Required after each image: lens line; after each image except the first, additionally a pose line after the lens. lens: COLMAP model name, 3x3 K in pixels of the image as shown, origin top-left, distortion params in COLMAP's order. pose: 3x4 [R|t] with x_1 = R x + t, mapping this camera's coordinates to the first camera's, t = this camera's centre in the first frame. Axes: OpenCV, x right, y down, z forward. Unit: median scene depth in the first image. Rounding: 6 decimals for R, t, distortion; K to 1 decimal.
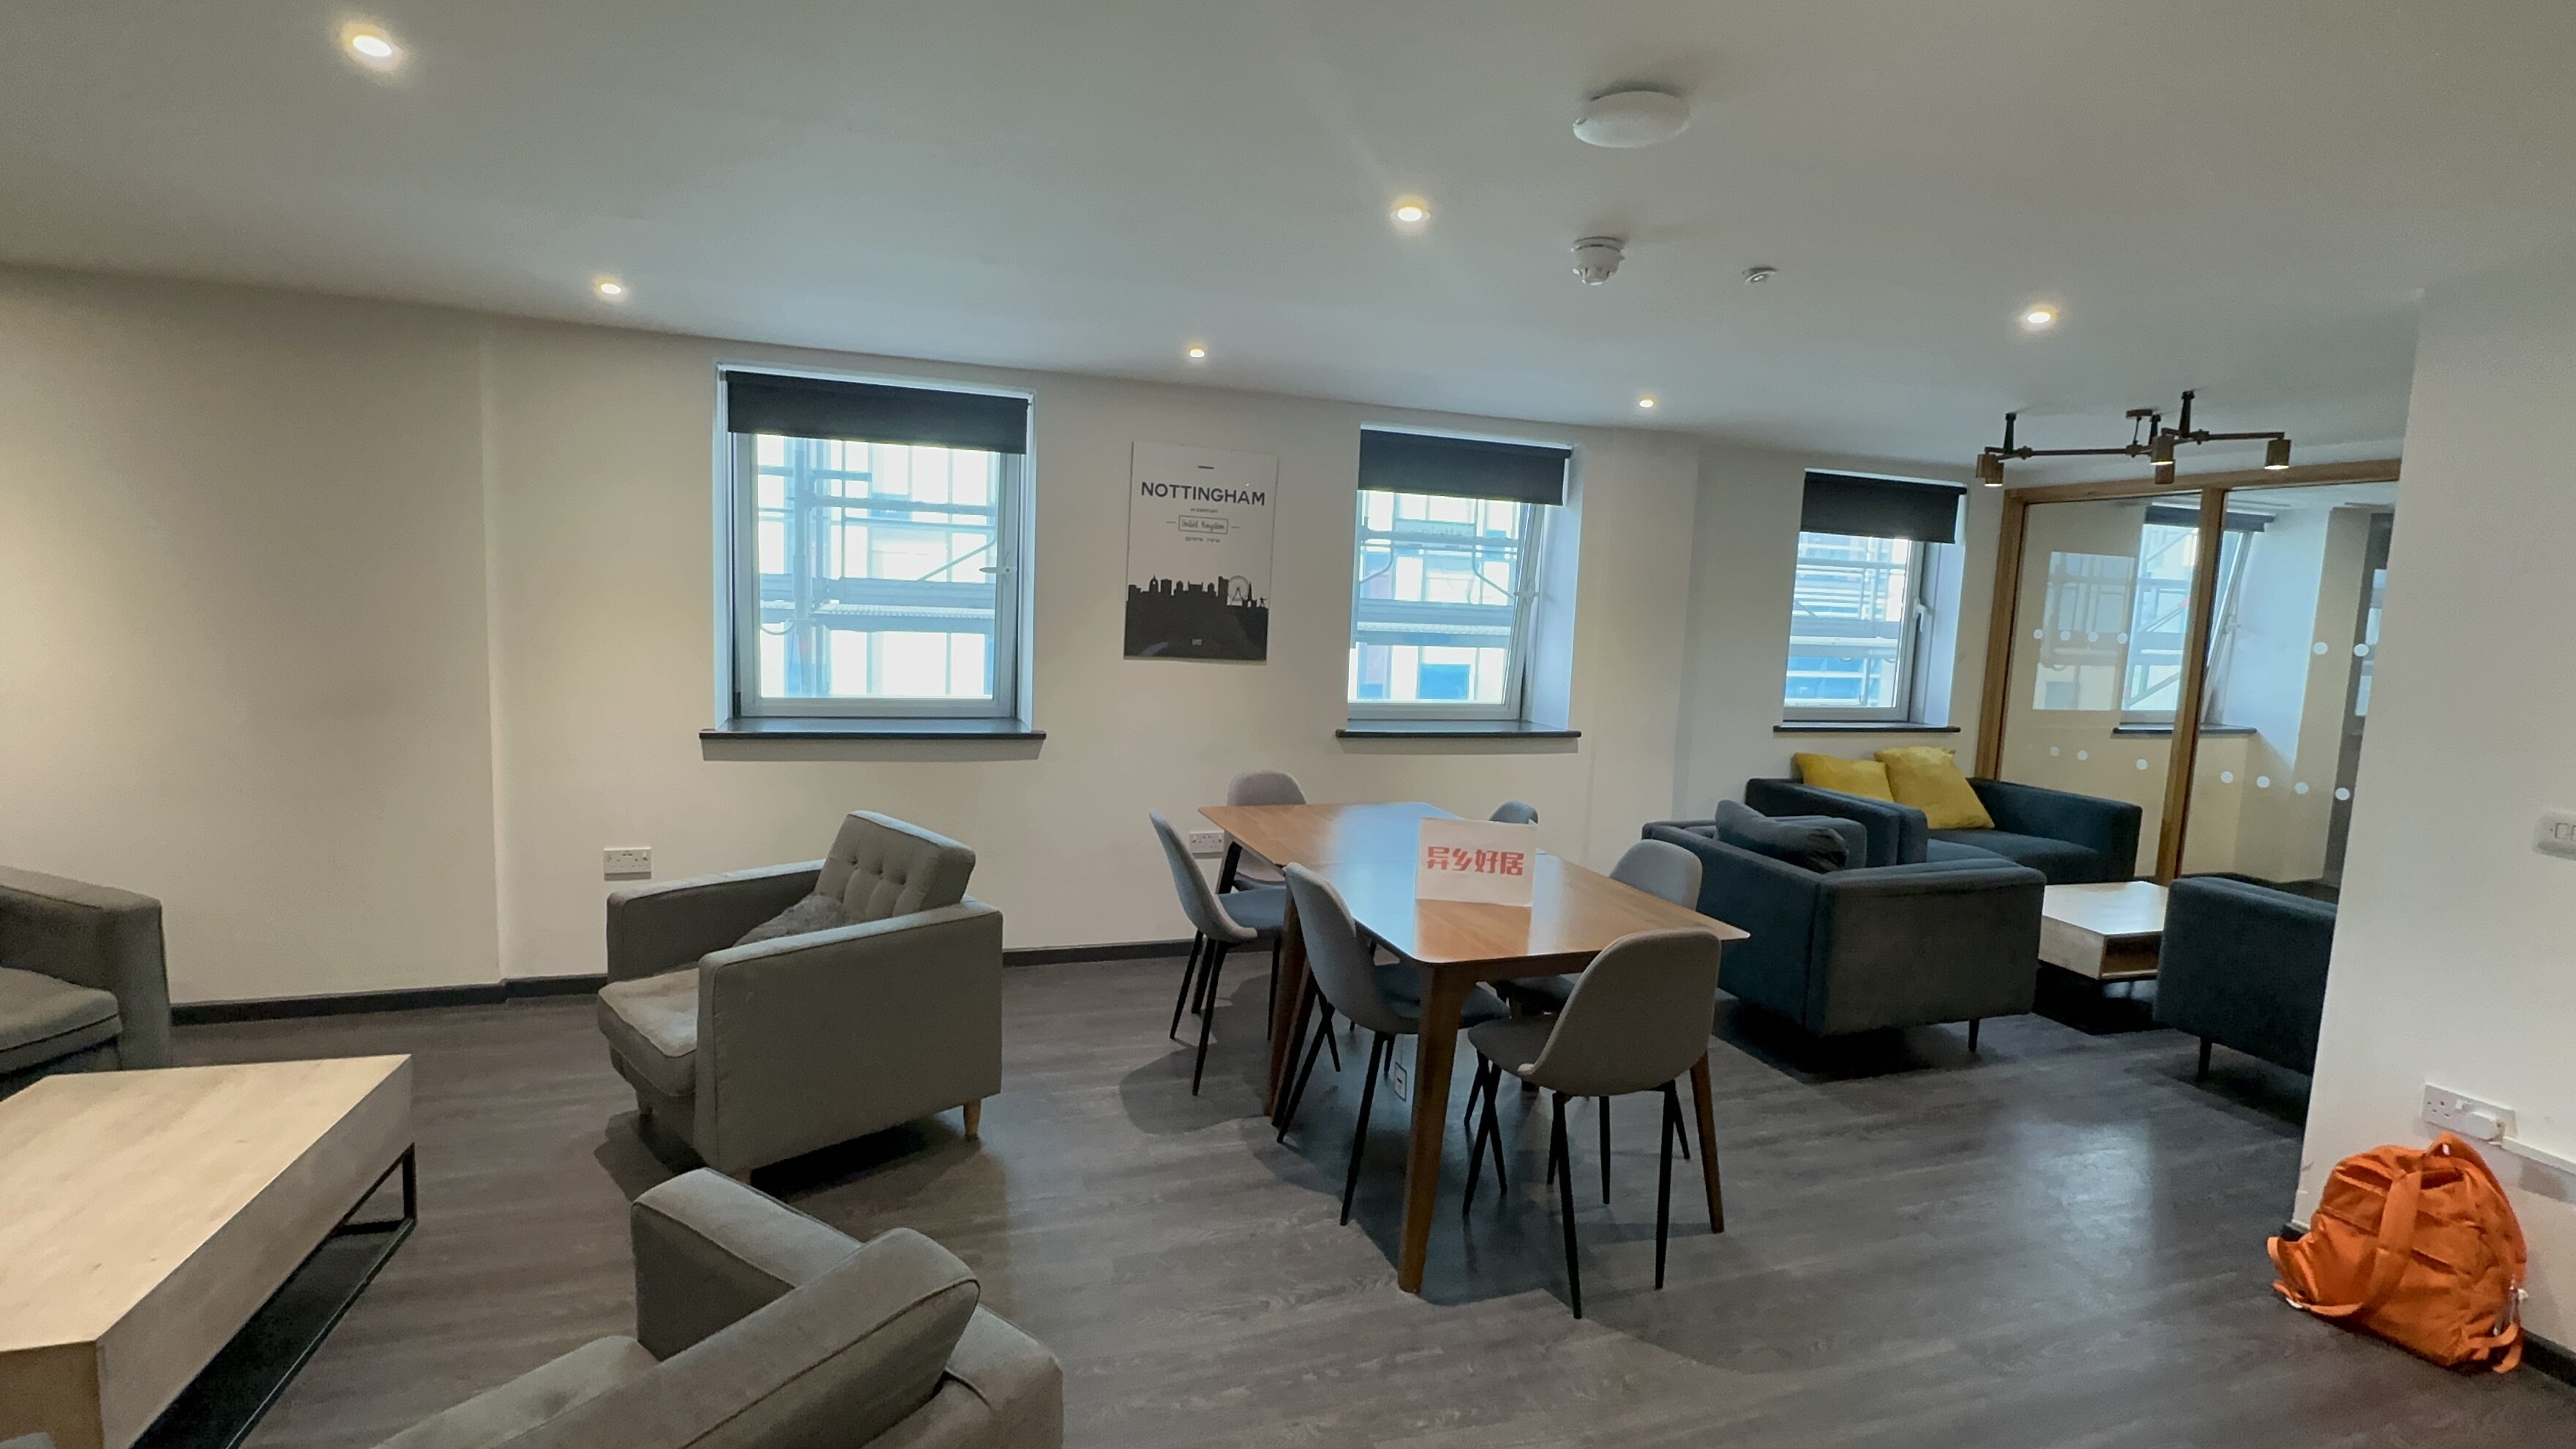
lens RADIAL K [[1170.1, 0, 1287.3], [0, 1170.1, 730.6], [0, 0, 1]] dist [-0.002452, -0.000555]
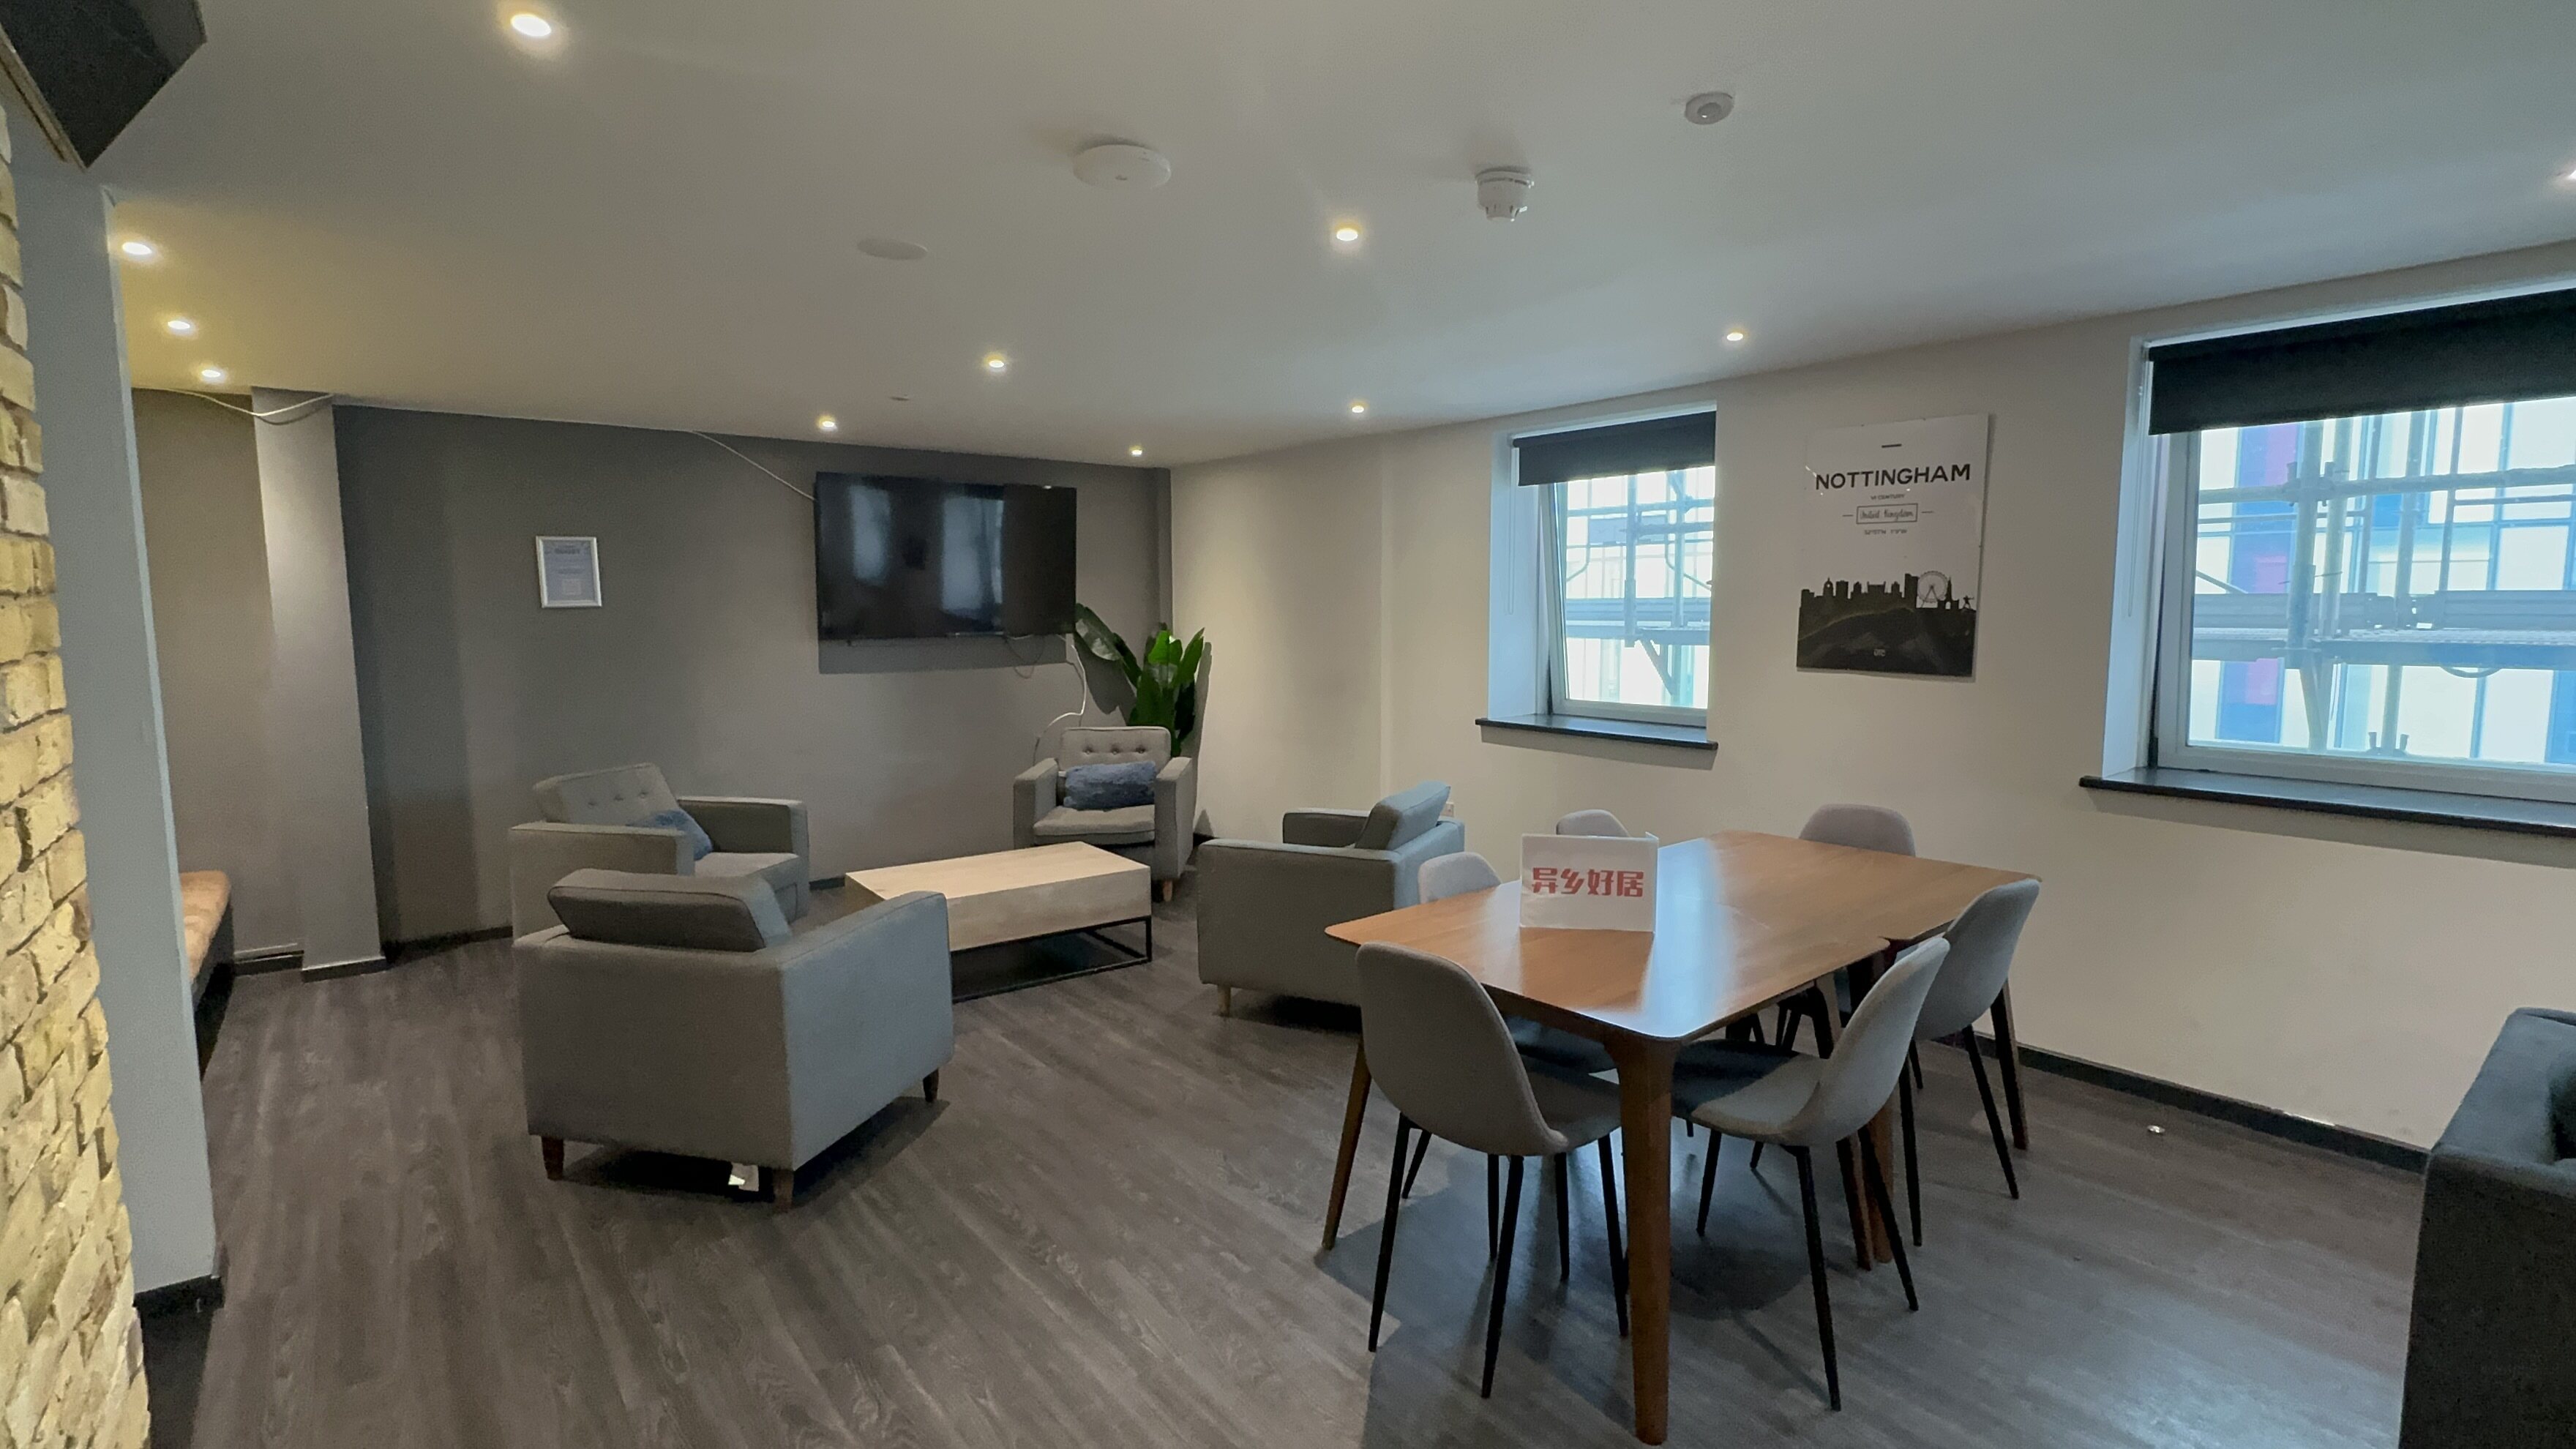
lens RADIAL K [[1170.1, 0, 1277.9], [0, 1170.1, 714.6], [0, 0, 1]] dist [-0.002452, -0.000555]
pose [[0.334457, 0.046902, -0.941243, 0.702269], [-0.092714, 0.995553, 0.016664, -0.005505], [0.937840, 0.081693, 0.337318, 0.376586]]
